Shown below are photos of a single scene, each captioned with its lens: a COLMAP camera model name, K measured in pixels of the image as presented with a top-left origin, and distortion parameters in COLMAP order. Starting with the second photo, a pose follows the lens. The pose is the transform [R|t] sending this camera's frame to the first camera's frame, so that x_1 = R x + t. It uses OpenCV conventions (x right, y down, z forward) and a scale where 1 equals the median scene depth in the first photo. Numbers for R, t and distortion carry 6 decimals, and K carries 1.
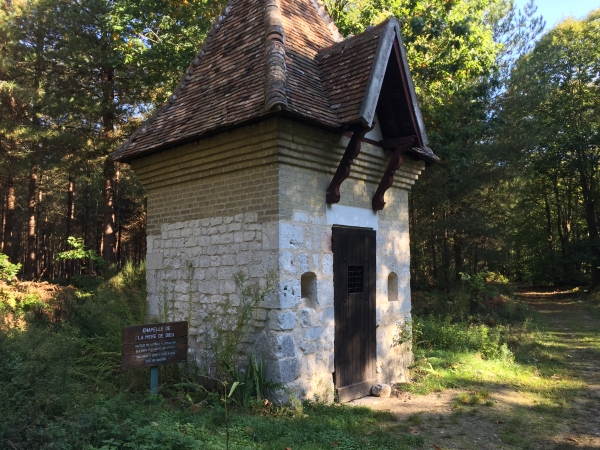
lens RADIAL K [[519.7, 0, 299.5], [0, 519.7, 226.6], [0, 0, 1]] dist [0.011524, -0.002451]
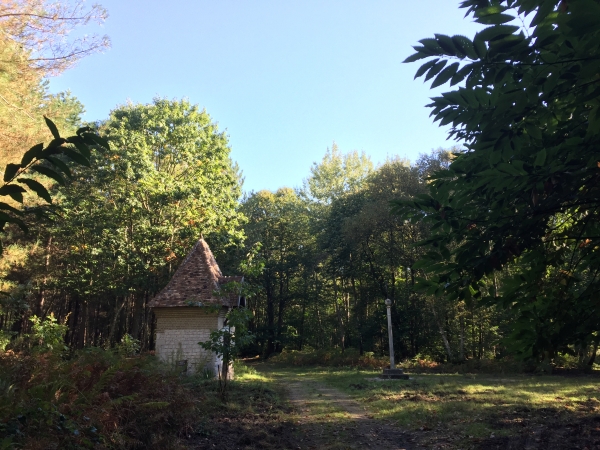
lens RADIAL K [[519.7, 0, 299.5], [0, 519.7, 226.6], [0, 0, 1]] dist [0.011524, -0.002451]
pose [[0.831182, 0.131481, 0.540231, -1.685183], [-0.058734, 0.986964, -0.149841, -0.239690], [-0.552889, 0.092815, 0.828069, -2.541568]]
